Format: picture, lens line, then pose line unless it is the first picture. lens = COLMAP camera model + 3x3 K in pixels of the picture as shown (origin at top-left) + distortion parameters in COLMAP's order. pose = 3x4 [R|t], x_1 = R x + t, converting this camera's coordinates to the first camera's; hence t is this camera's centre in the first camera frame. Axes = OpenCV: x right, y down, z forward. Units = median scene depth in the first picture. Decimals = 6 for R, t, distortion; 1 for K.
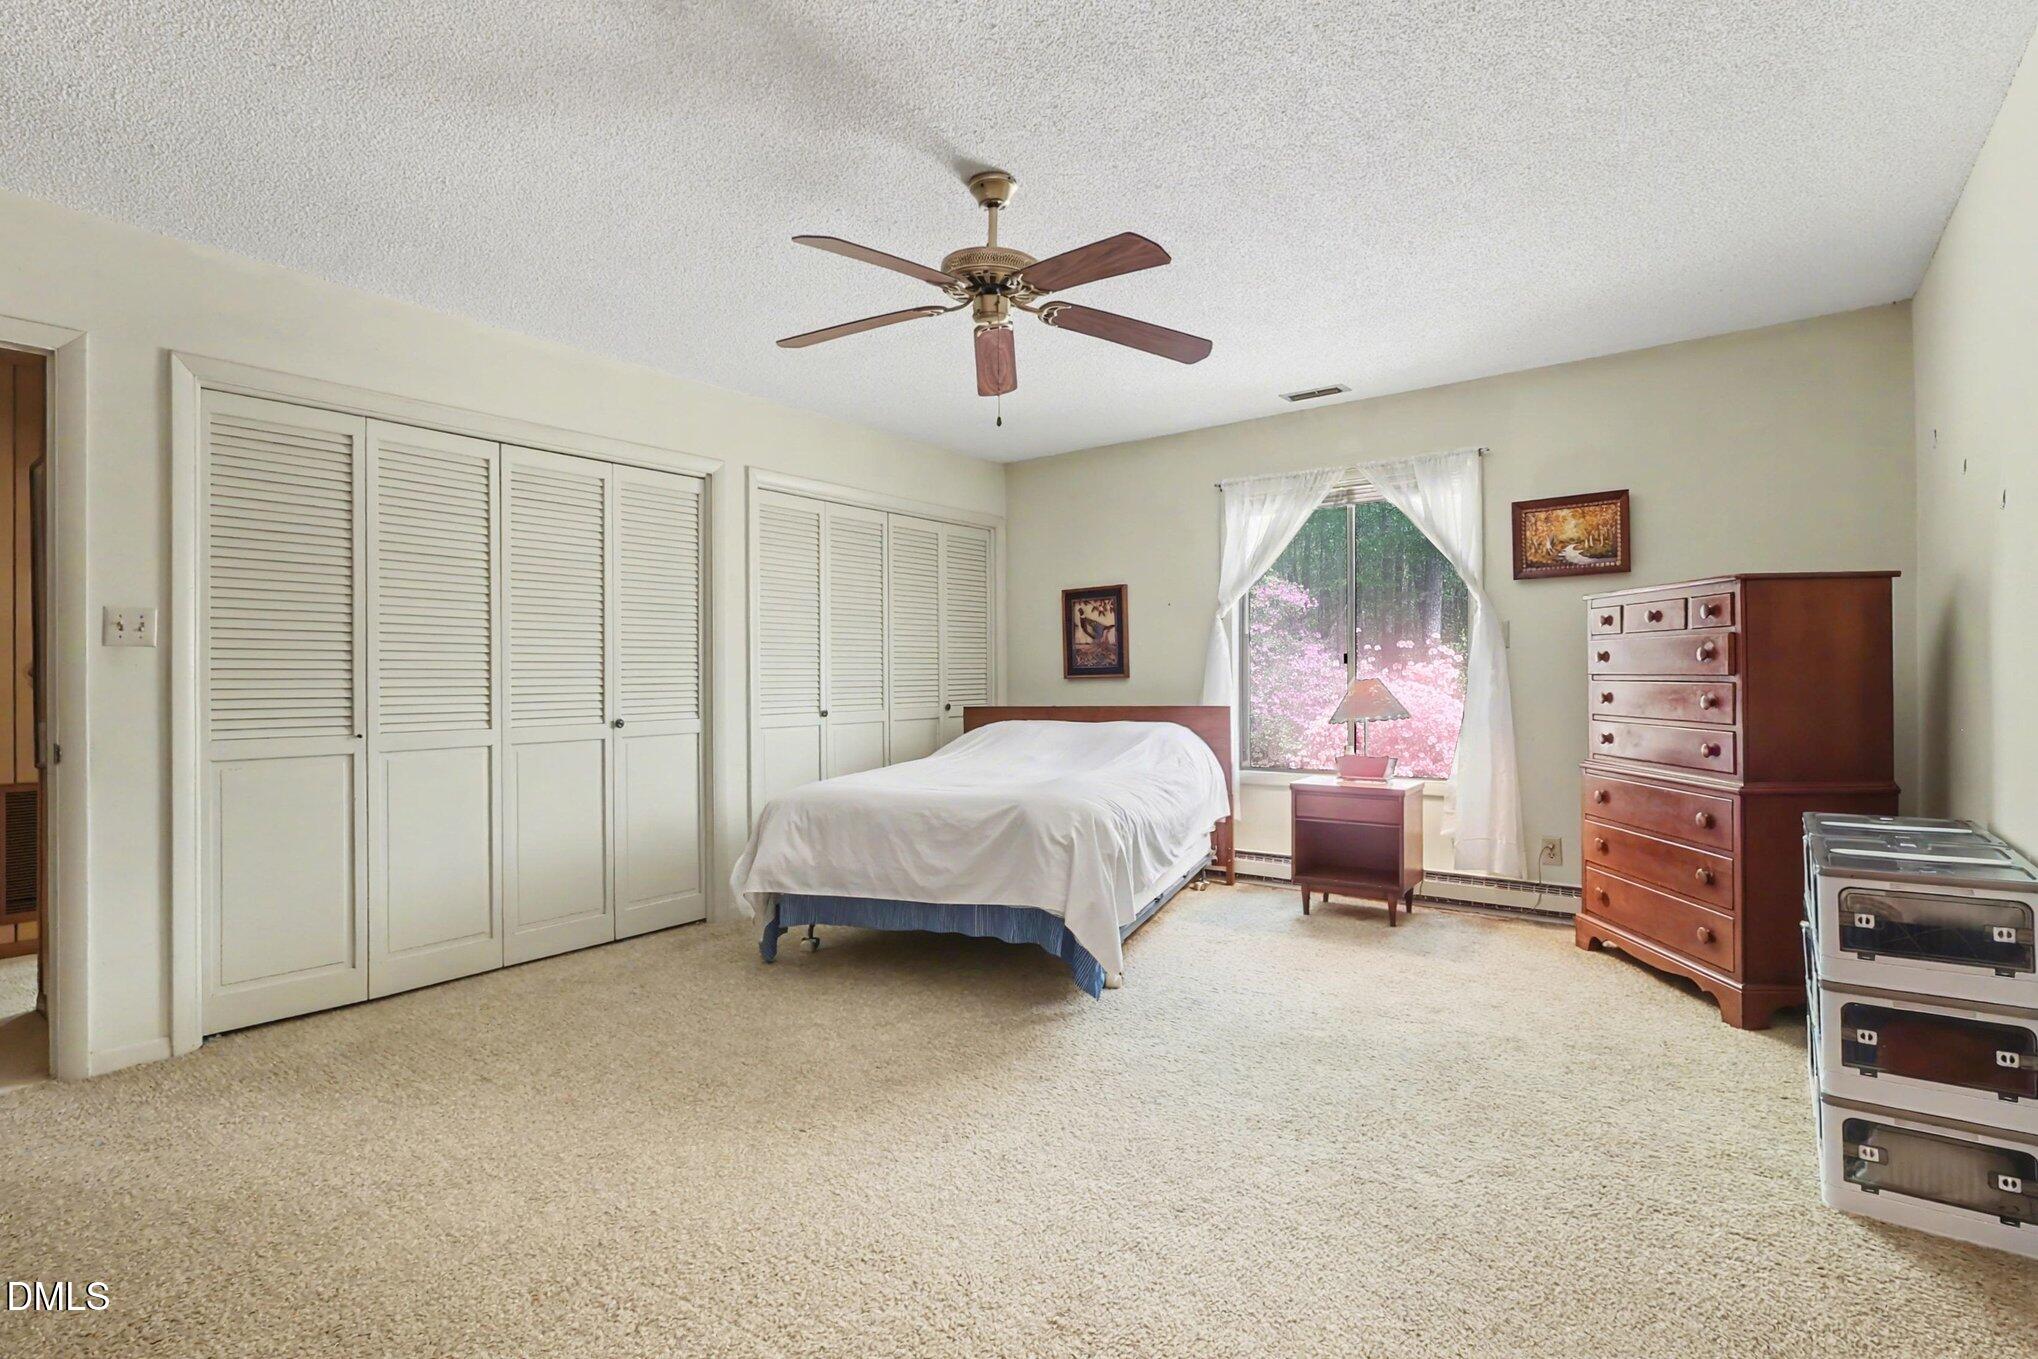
lens RADIAL K [[975.1, 0, 1022.6], [0, 975.1, 678.2], [0, 0, 1]] dist [0.000379, 0.000612]
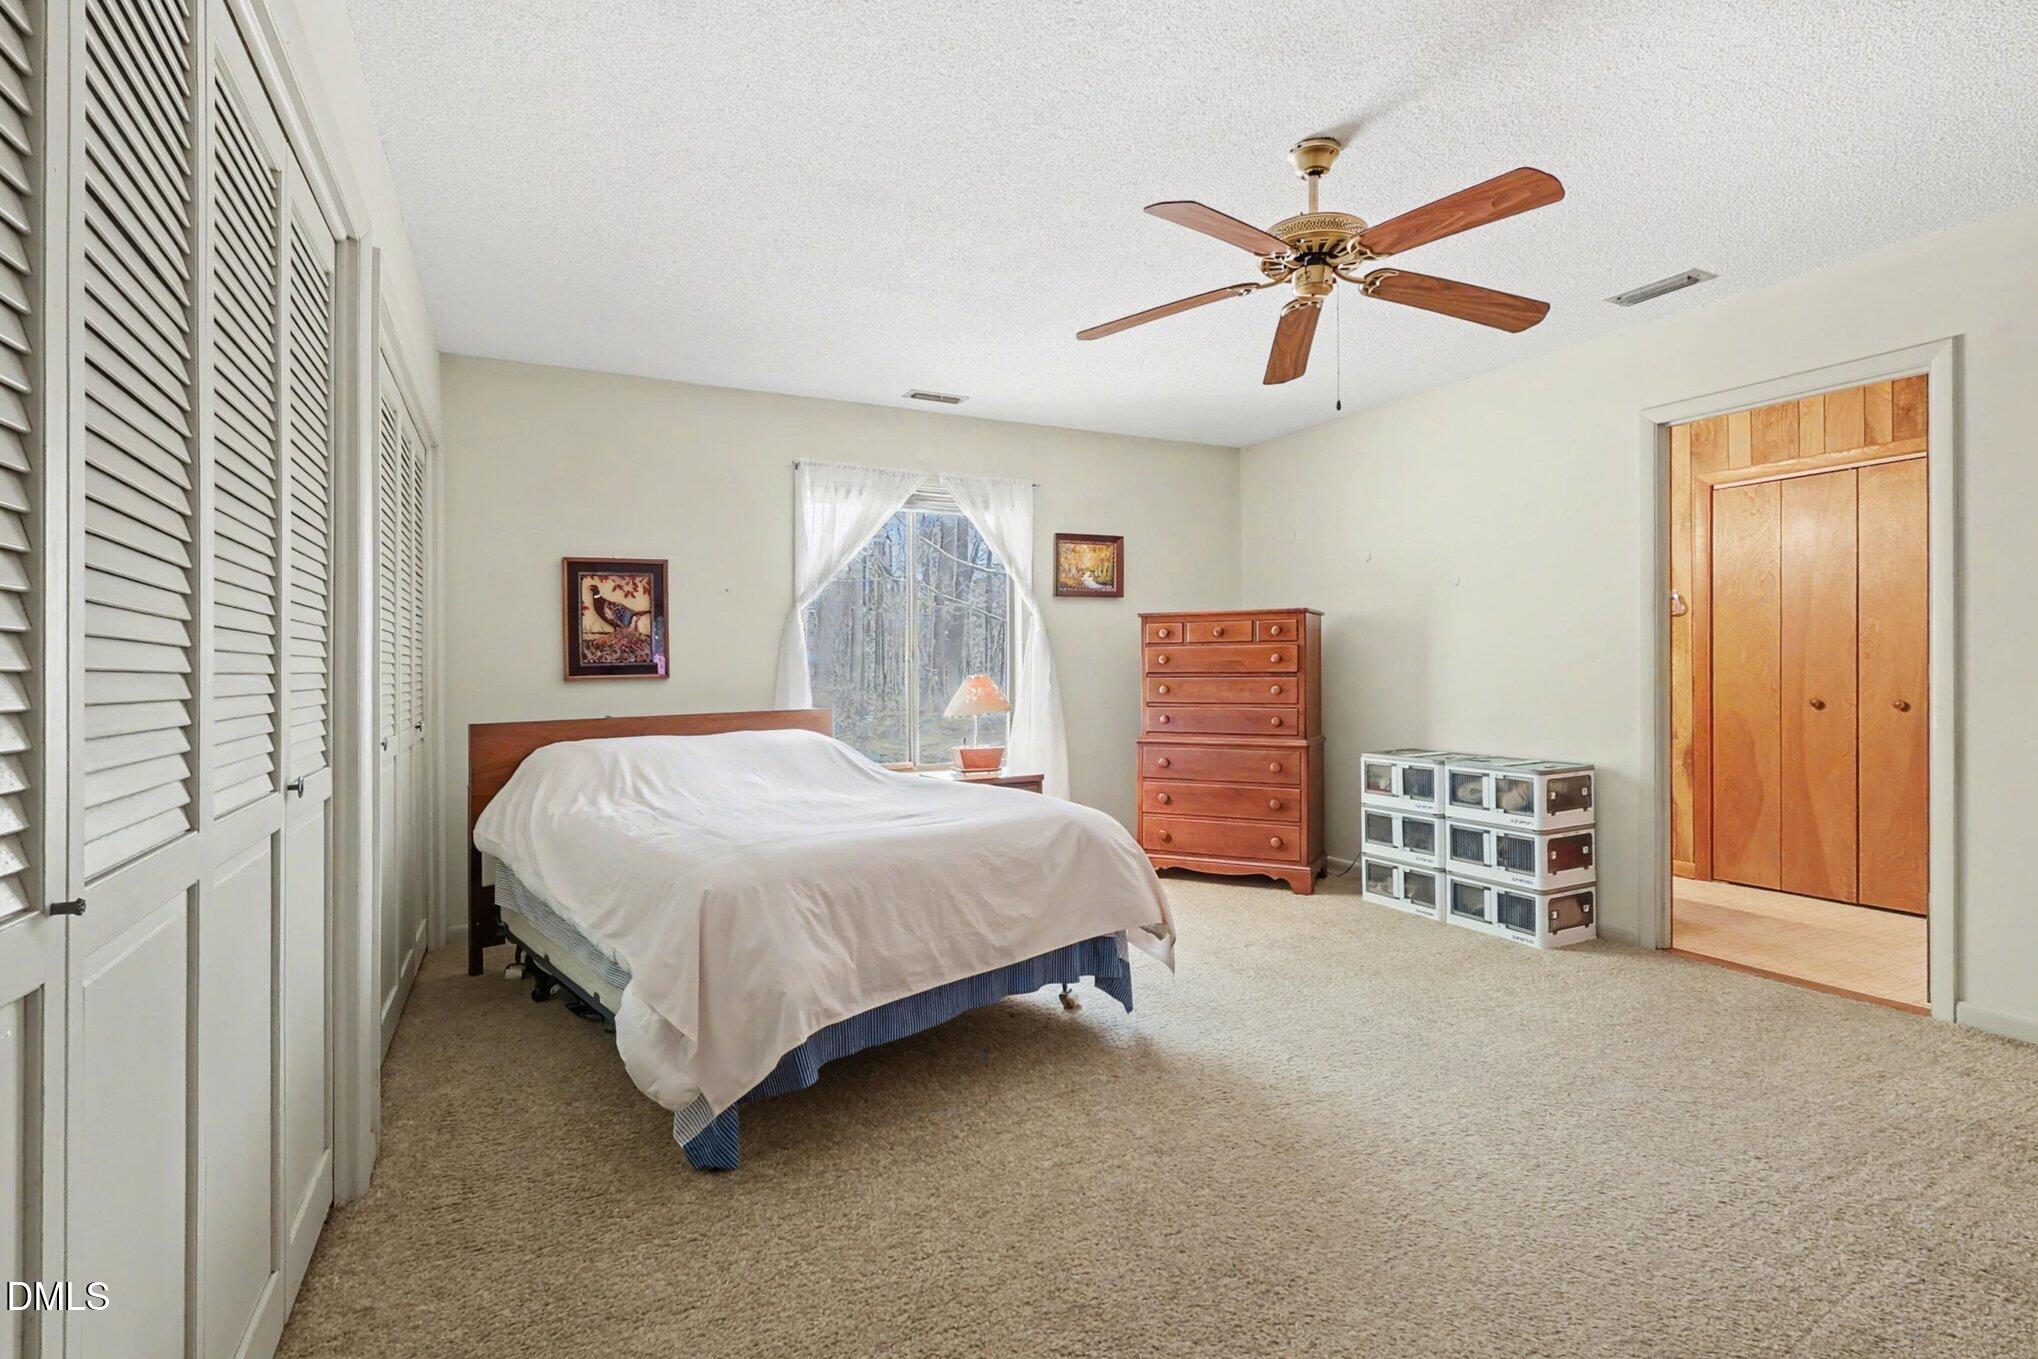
lens RADIAL K [[975.1, 0, 1040.5], [0, 975.1, 672.9], [0, 0, 1]] dist [0.000379, 0.000612]
pose [[0.417924, 0.002376, 0.908479, -0.630786], [0.007778, 0.999951, -0.006193, 0.002643], [-0.908449, 0.009654, 0.417884, 0.522028]]
